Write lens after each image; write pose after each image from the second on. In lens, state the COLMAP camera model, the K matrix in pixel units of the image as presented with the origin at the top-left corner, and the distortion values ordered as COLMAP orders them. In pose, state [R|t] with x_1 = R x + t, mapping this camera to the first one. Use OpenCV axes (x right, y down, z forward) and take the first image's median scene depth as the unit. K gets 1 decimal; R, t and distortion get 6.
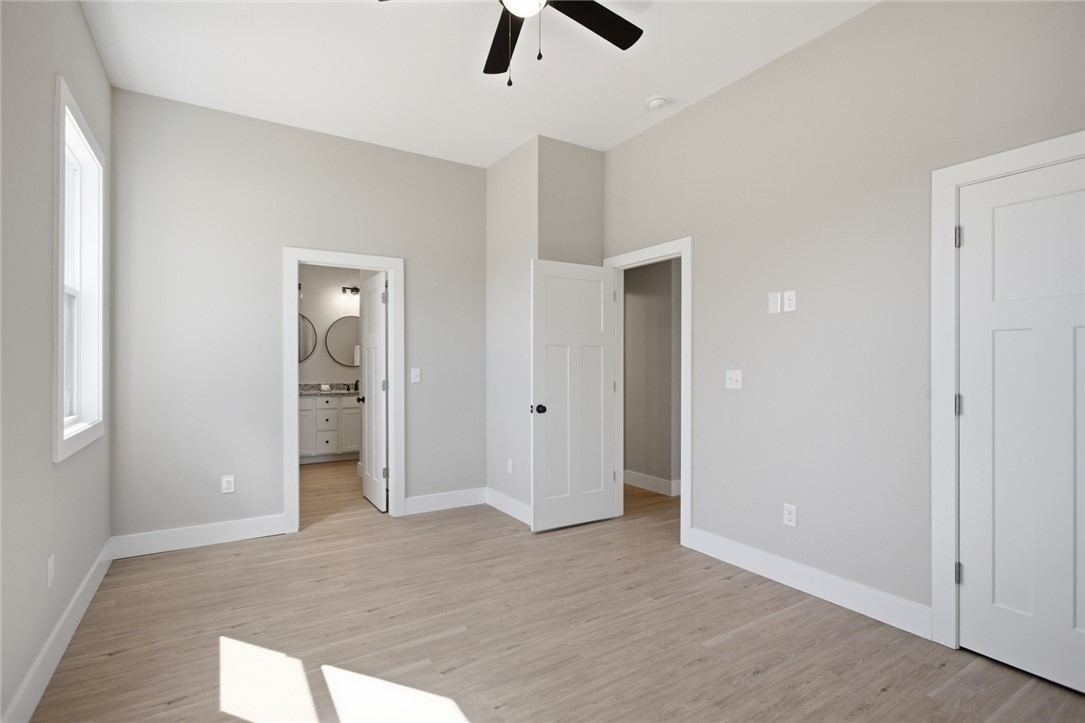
lens RADIAL K [[518.6, 0, 543.3], [0, 518.6, 368.3], [0, 0, 1]] dist [-0.015553, 0.006737]
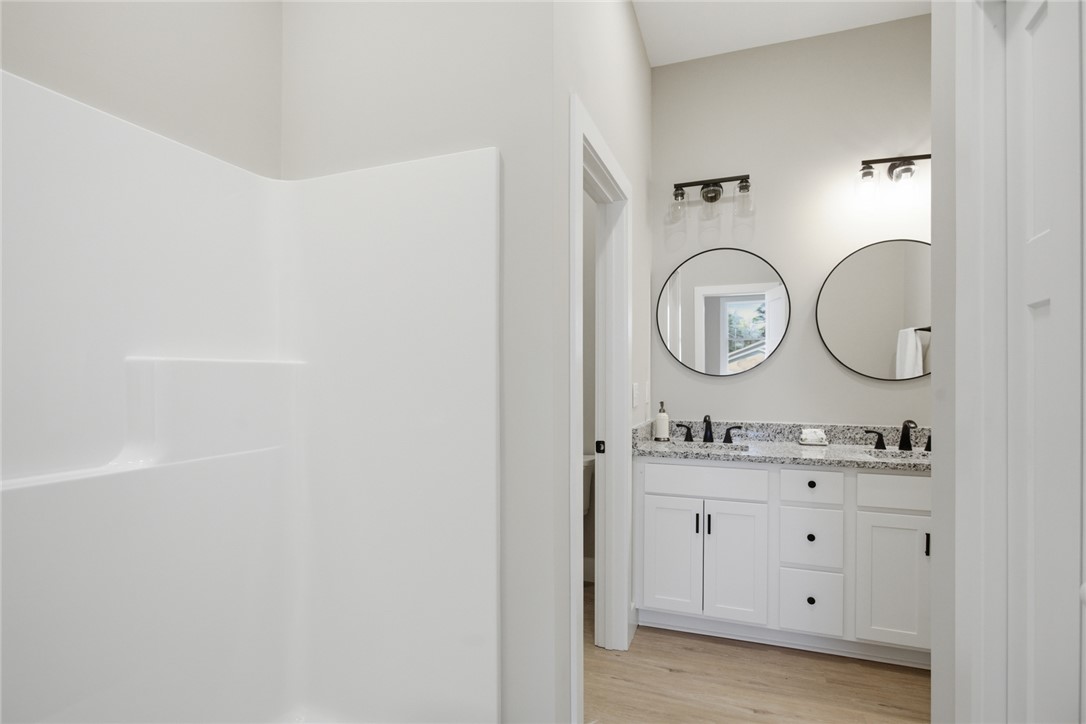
lens RADIAL K [[519.1, 0, 549.1], [0, 519.1, 380.6], [0, 0, 1]] dist [-0.015553, 0.006737]
pose [[0.596152, -0.001346, -0.802871, -0.229143], [-0.000875, 0.999997, -0.002326, -0.002225], [0.802871, 0.002089, 0.596149, 0.609554]]
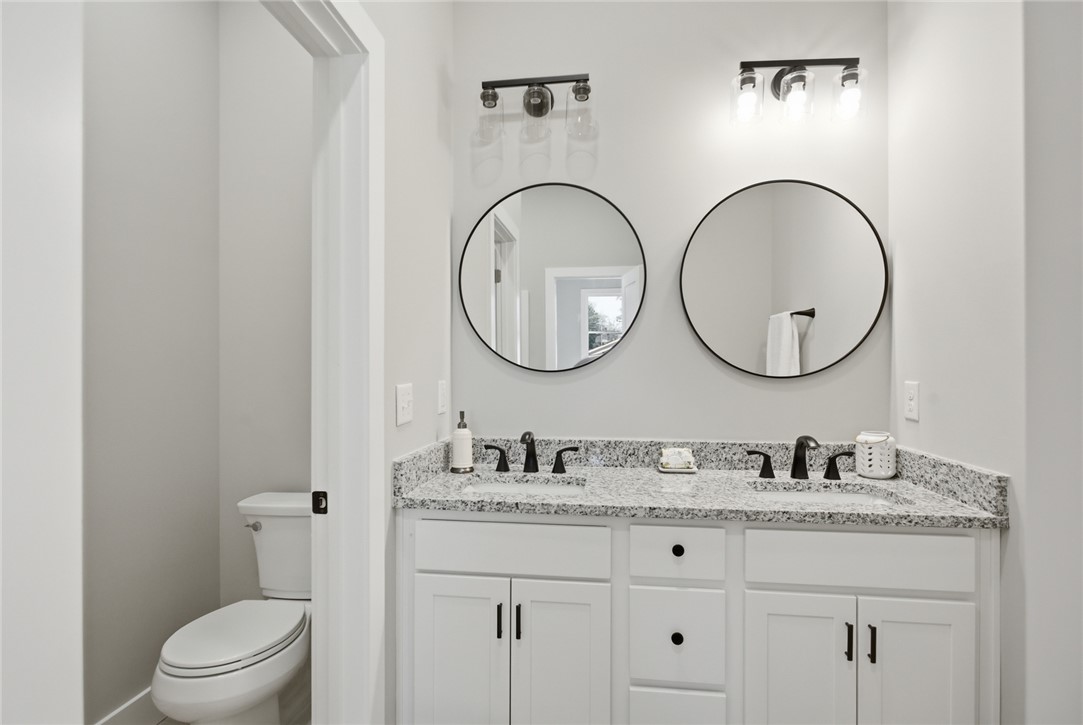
lens RADIAL K [[517.7, 0, 540.4], [0, 517.7, 372.4], [0, 0, 1]] dist [-0.015553, 0.006737]
pose [[0.761820, -0.007352, -0.647747, -0.301077], [0.002704, 0.999963, -0.008169, -0.004277], [0.647783, 0.004472, 0.761811, 0.746770]]
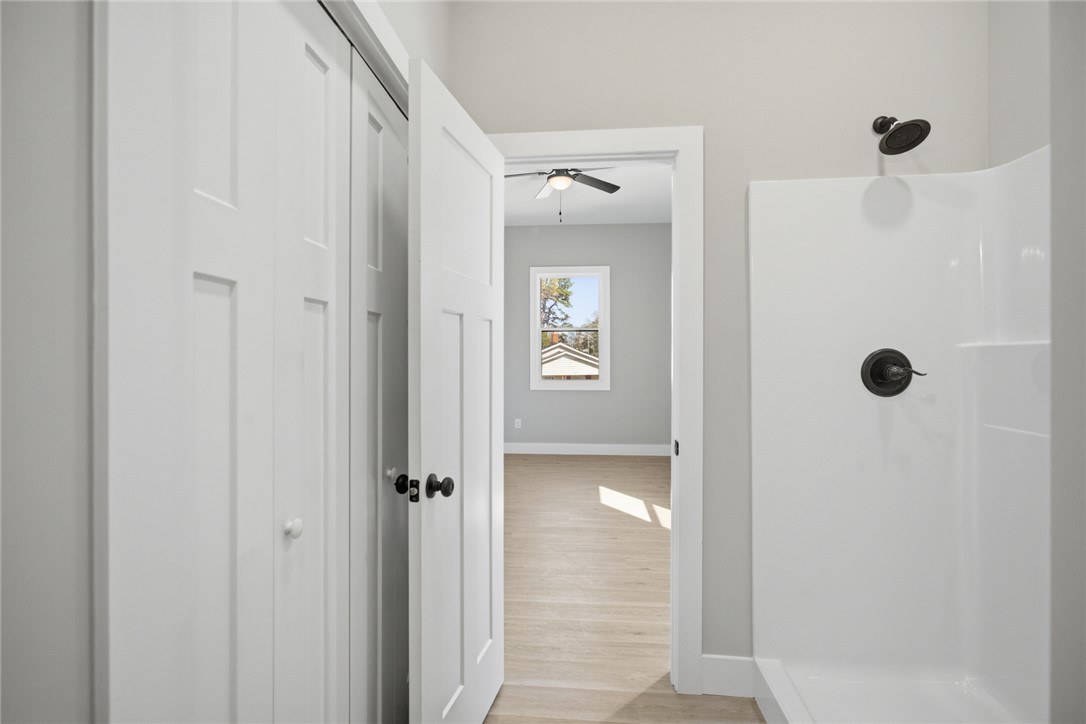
lens RADIAL K [[519.1, 0, 541.5], [0, 519.1, 357.2], [0, 0, 1]] dist [-0.015553, 0.006737]
pose [[-0.795934, -0.006282, 0.605351, -1.146517], [-0.003190, 0.999976, 0.006183, -0.034598], [-0.605375, 0.002990, -0.795935, 2.510687]]
